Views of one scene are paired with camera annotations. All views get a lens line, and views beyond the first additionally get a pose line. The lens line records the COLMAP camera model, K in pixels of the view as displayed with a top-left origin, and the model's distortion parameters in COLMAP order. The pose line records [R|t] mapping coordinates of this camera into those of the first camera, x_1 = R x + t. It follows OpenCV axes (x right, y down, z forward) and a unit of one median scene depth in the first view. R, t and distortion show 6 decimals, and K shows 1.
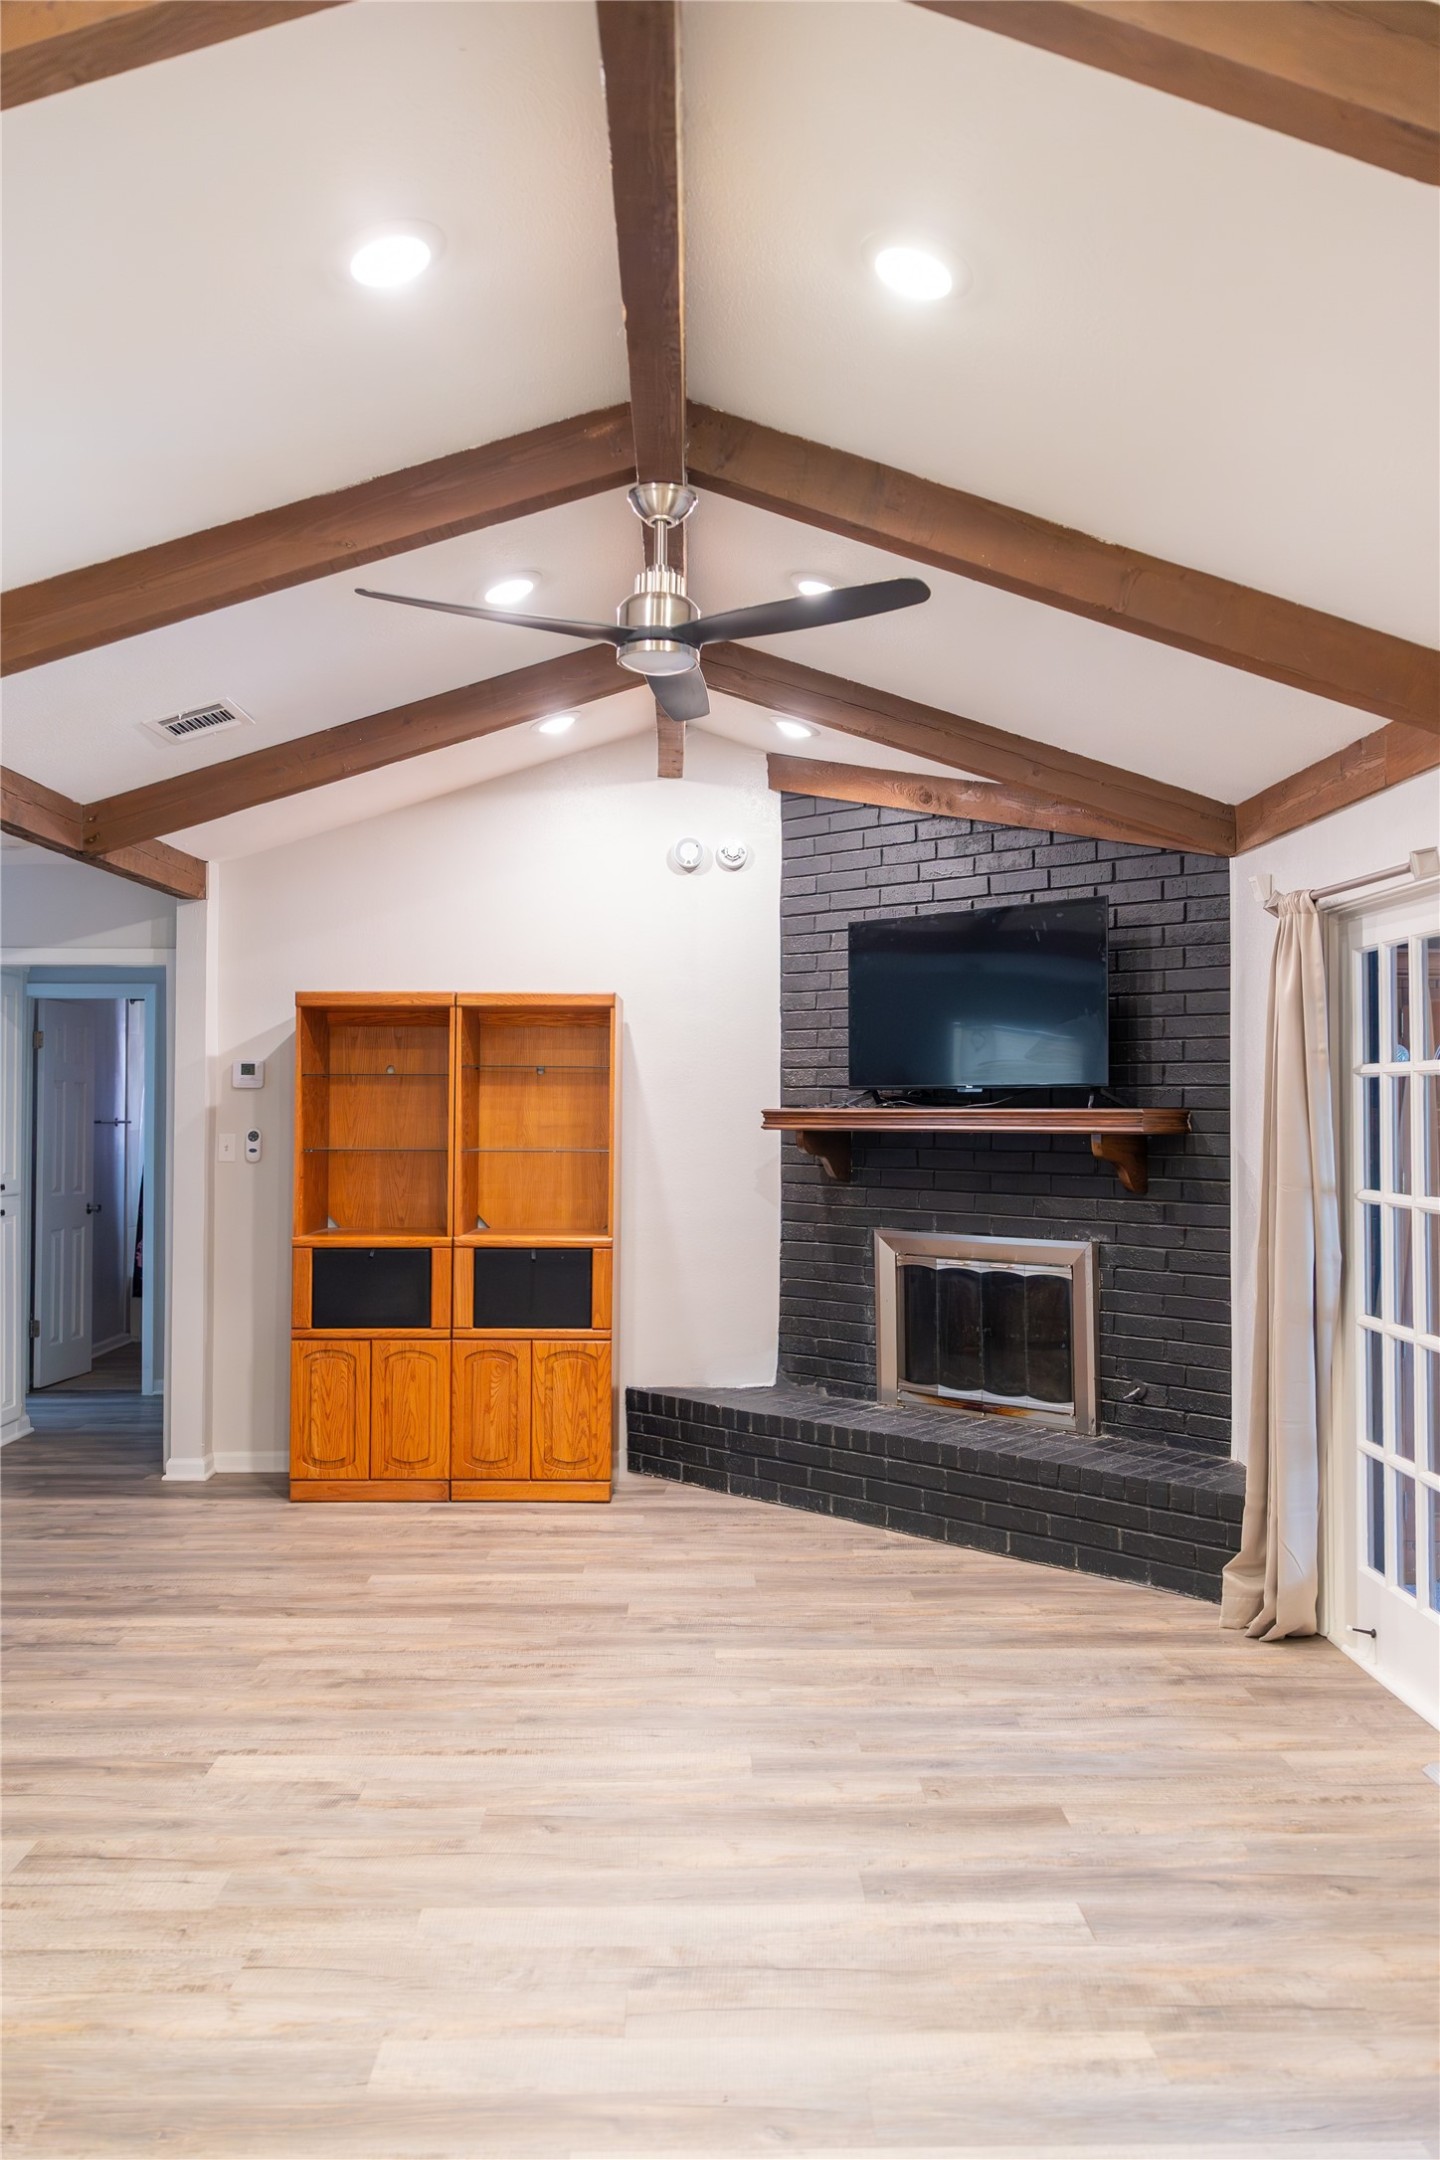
lens RADIAL K [[1650.4, 0, 717.1], [0, 1650.4, 1079.9], [0, 0, 1]] dist [0.018094, -0.042784]
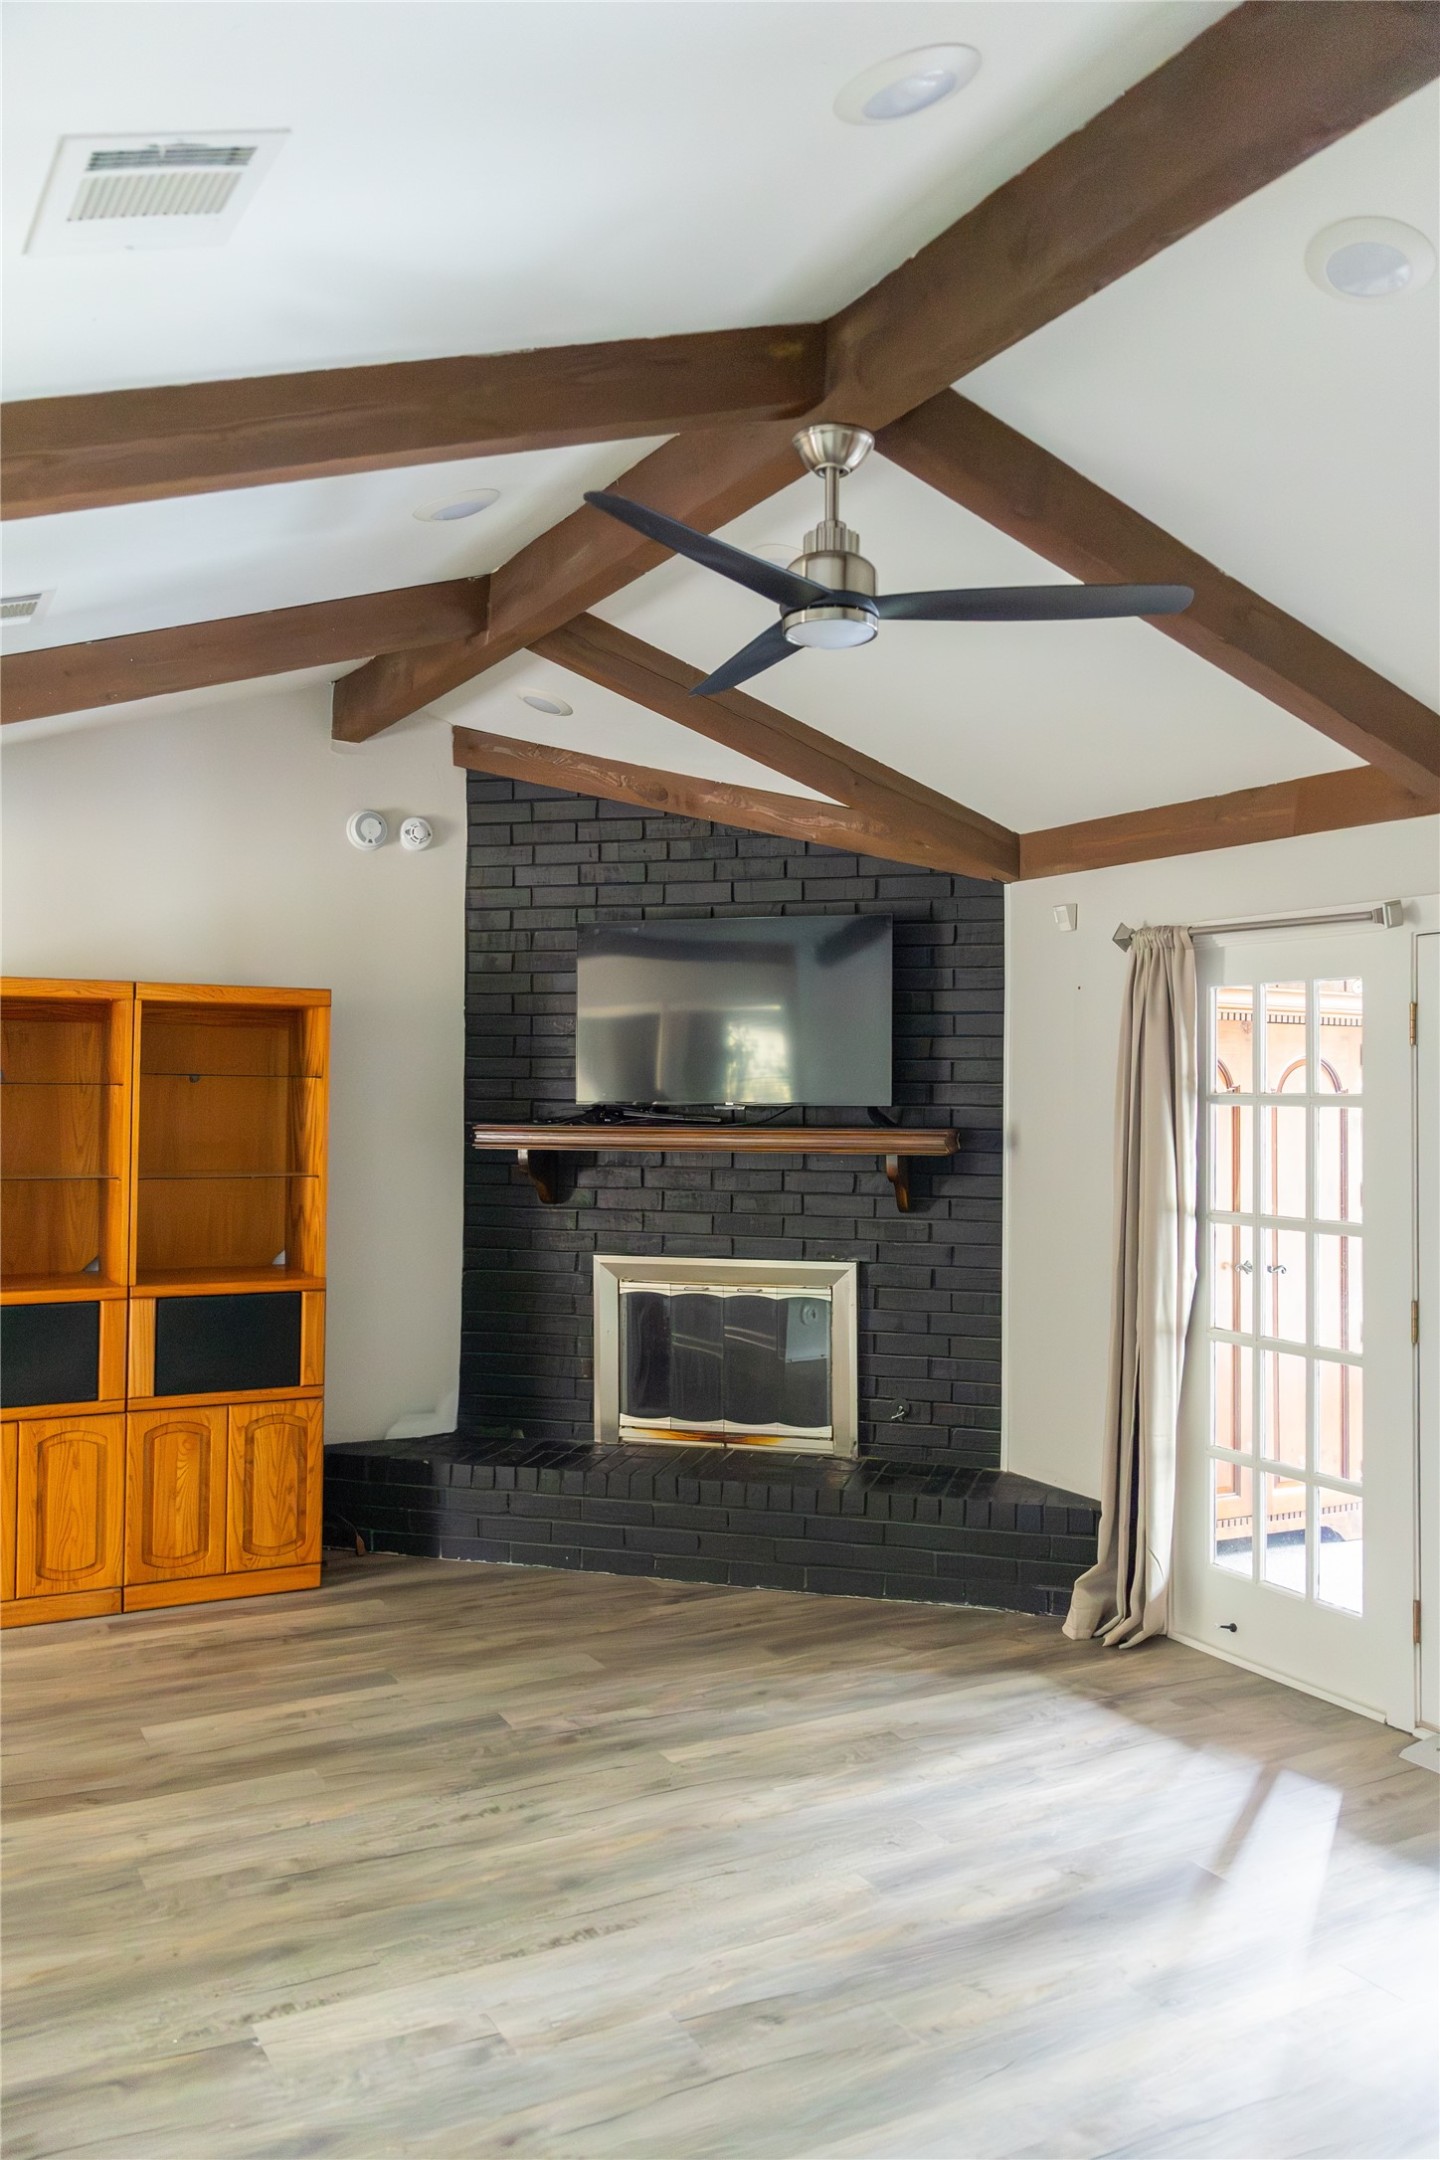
lens RADIAL K [[1650.4, 0, 717.1], [0, 1650.4, 1079.9], [0, 0, 1]] dist [0.018094, -0.042784]
pose [[0.884953, 0.010570, 0.465561, -0.352950], [-0.014435, 0.999885, 0.004738, -0.016681], [-0.465457, -0.010913, 0.885003, 0.190592]]
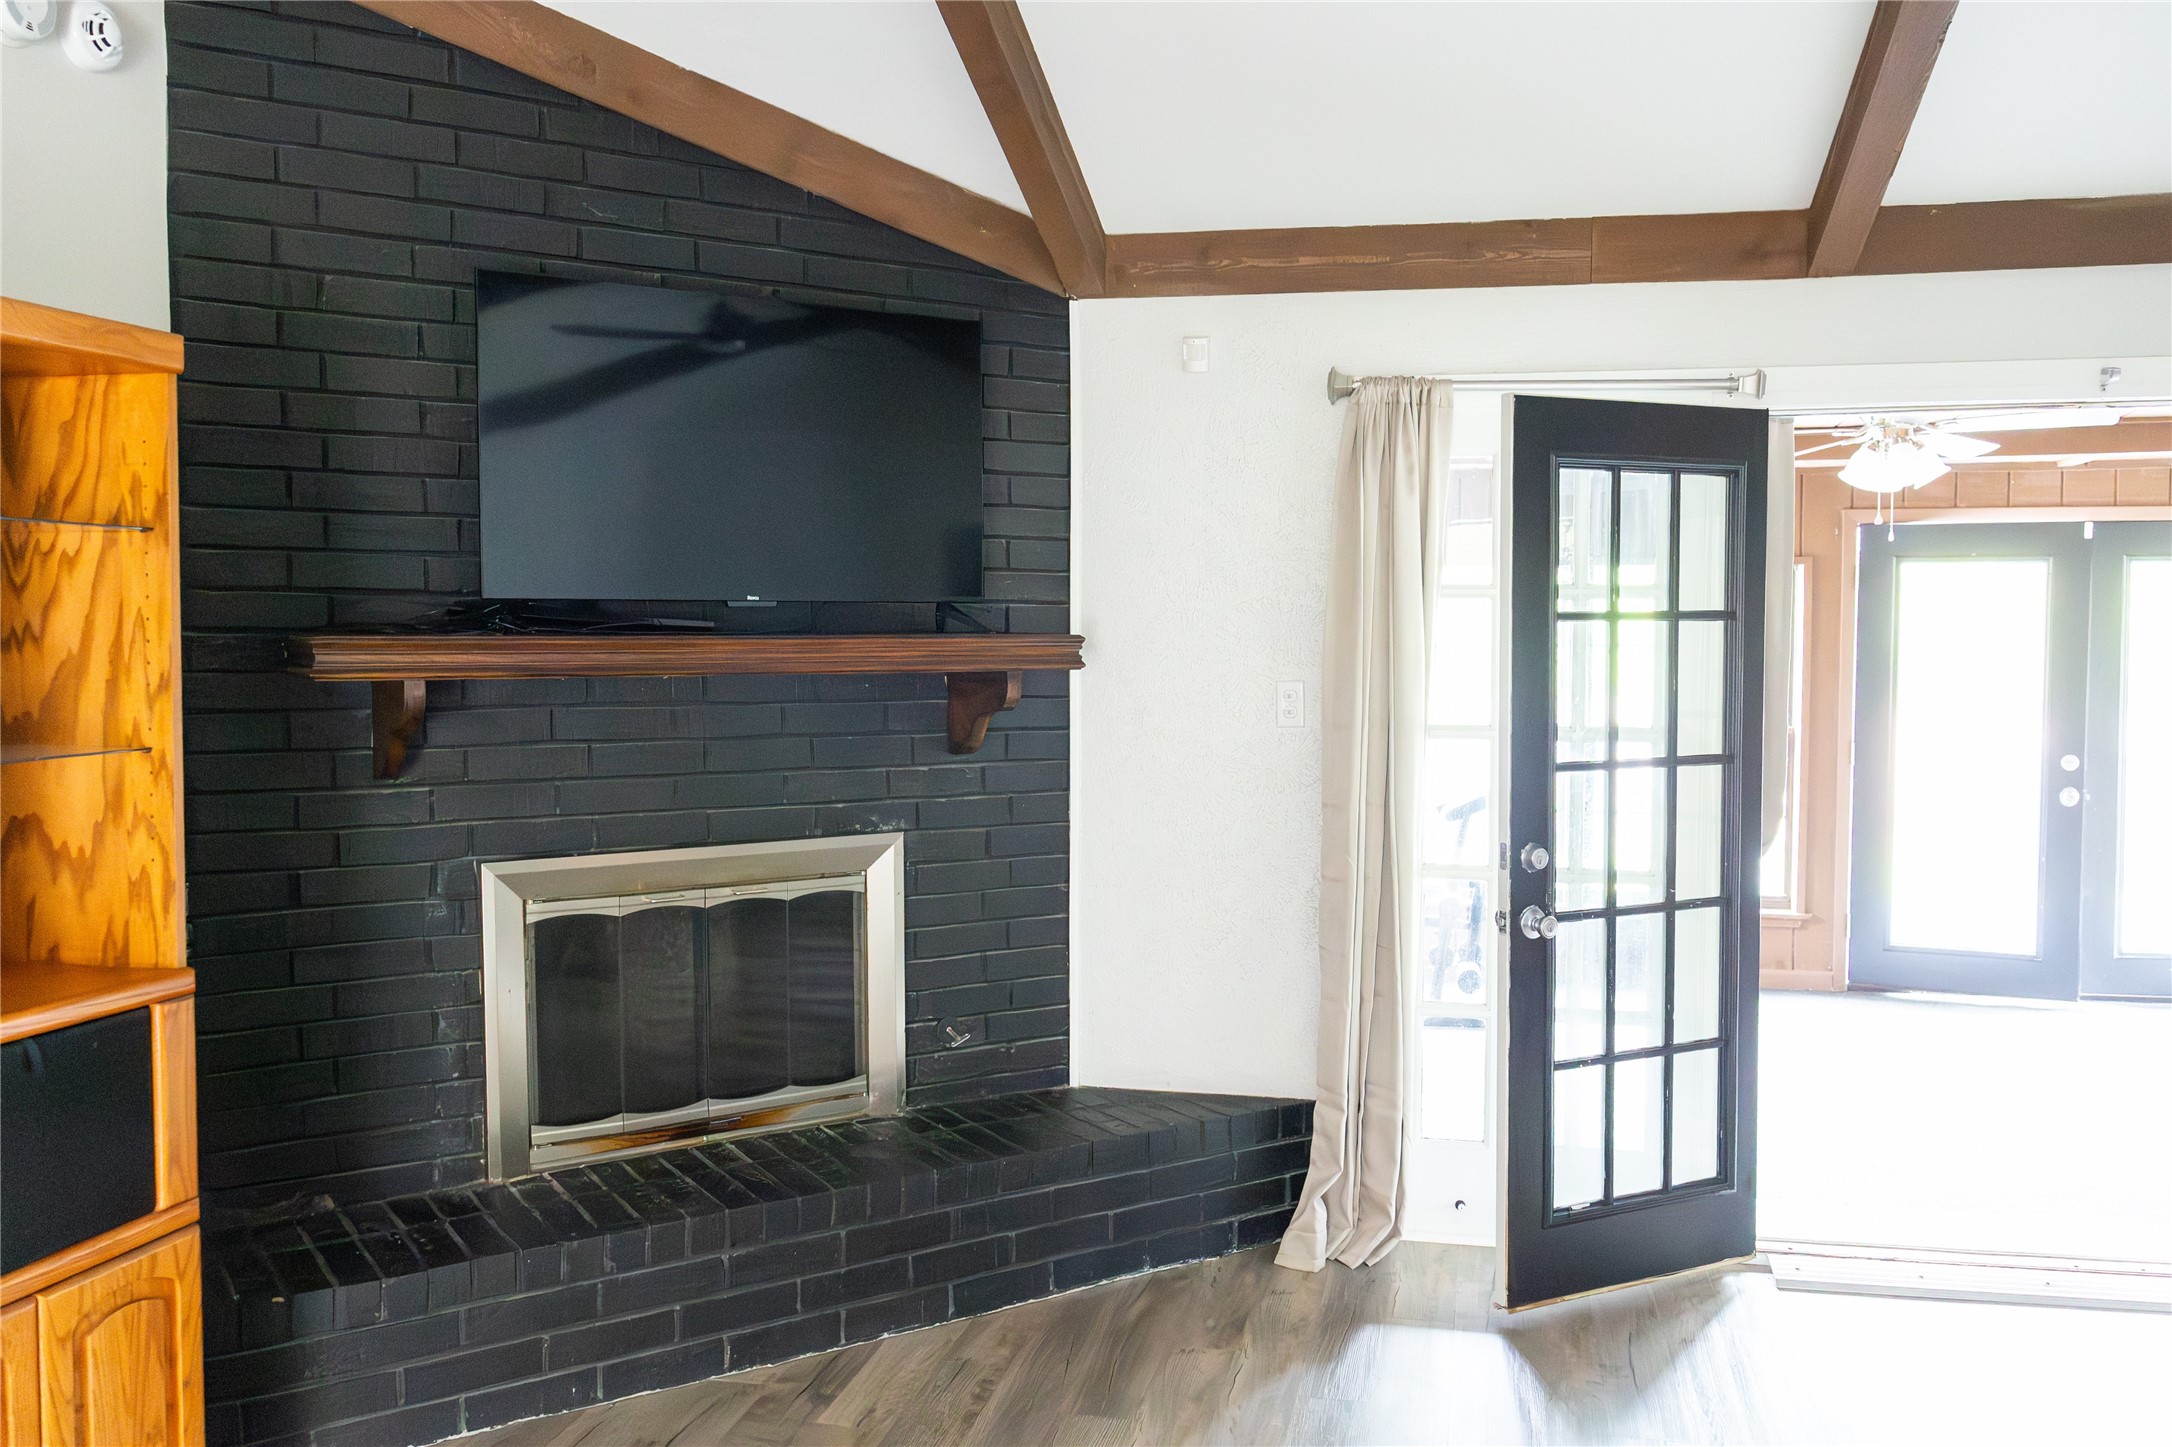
lens RADIAL K [[1778.0, 0, 1127.3], [0, 1778.0, 718.9], [0, 0, 1]] dist [0.014437, -0.051472]
pose [[0.213788, -0.049746, 0.975613, -0.529156], [-0.018610, 0.998314, 0.054981, 0.012142], [-0.976703, -0.029911, 0.212502, 0.869124]]
